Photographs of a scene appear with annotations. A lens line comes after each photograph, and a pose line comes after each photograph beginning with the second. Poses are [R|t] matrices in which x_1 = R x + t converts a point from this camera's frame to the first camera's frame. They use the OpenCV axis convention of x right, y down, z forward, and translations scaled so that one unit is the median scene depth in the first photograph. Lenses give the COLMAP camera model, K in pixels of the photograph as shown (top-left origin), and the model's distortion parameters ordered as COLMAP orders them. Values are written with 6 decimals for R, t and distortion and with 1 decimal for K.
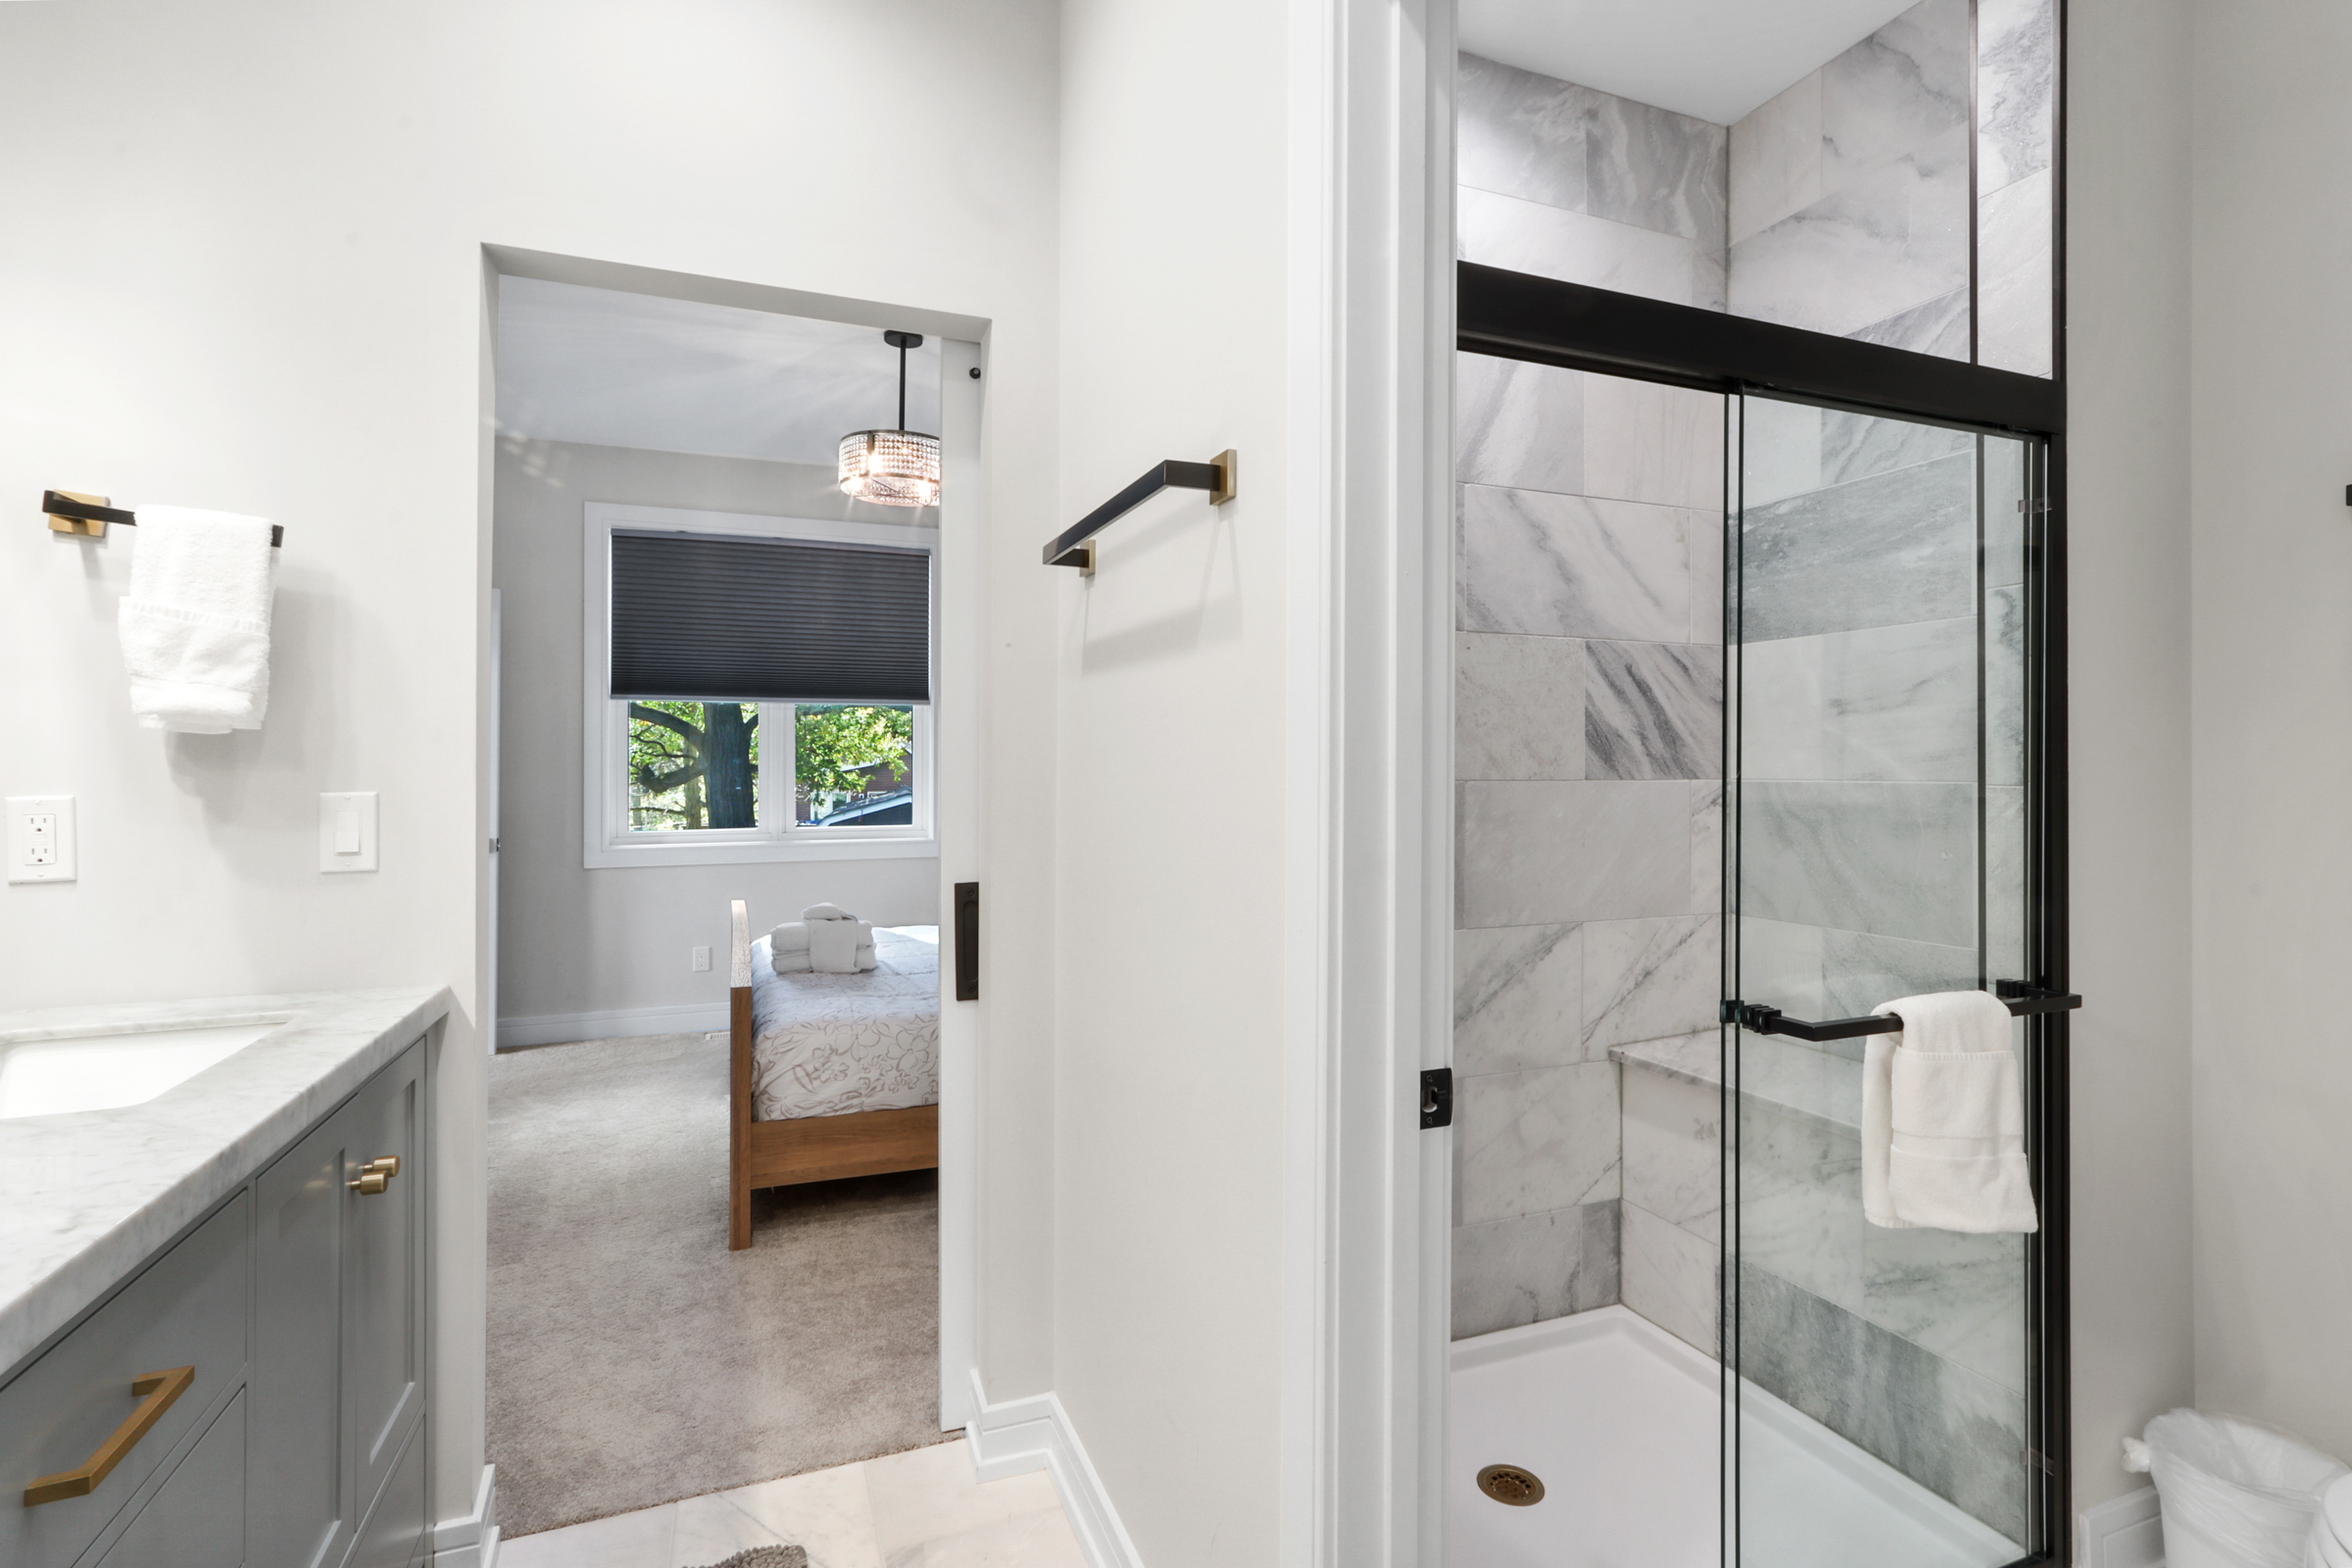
lens RADIAL K [[1101.4, 0, 1170.7], [0, 1101.4, 771.8], [0, 0, 1]] dist [-0.006240, 0.003773]
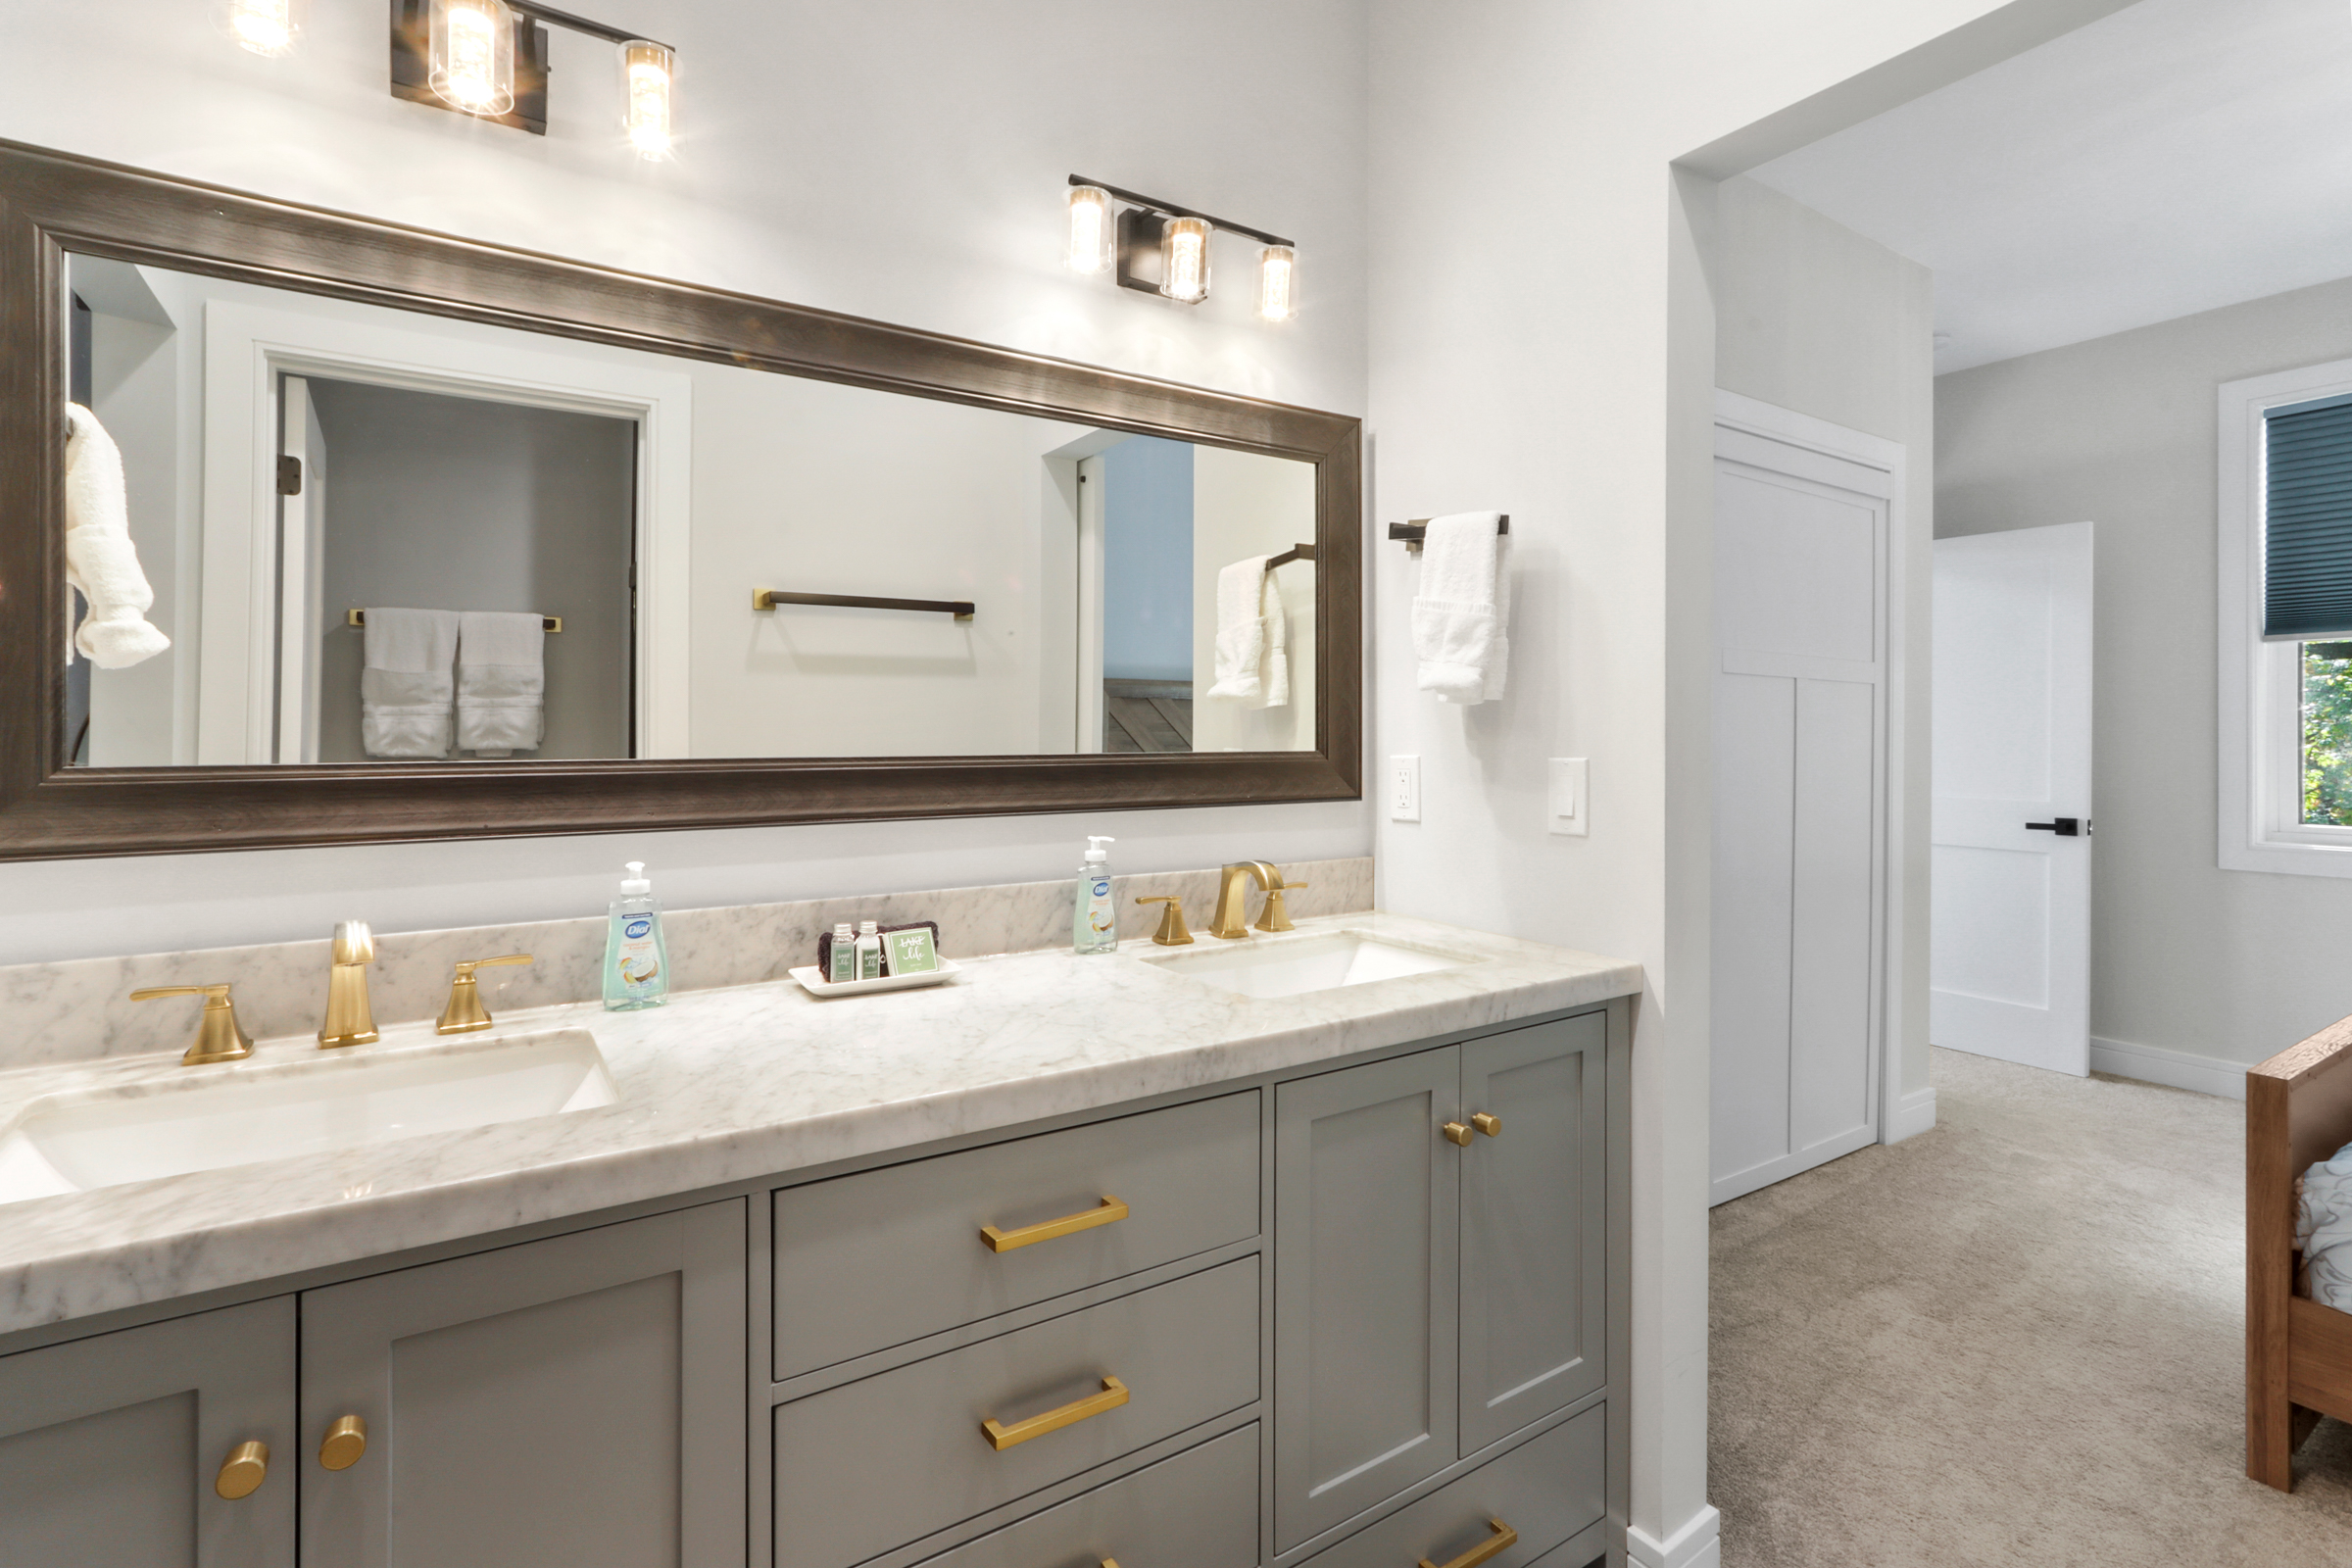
lens RADIAL K [[1101.4, 0, 1143.9], [0, 1101.4, 734.0], [0, 0, 1]] dist [-0.006240, 0.003773]
pose [[0.205082, 0.000960, -0.978744, 0.115329], [-0.006182, 0.999981, -0.000315, -0.000645], [0.978725, 0.006115, 0.205084, 0.246542]]
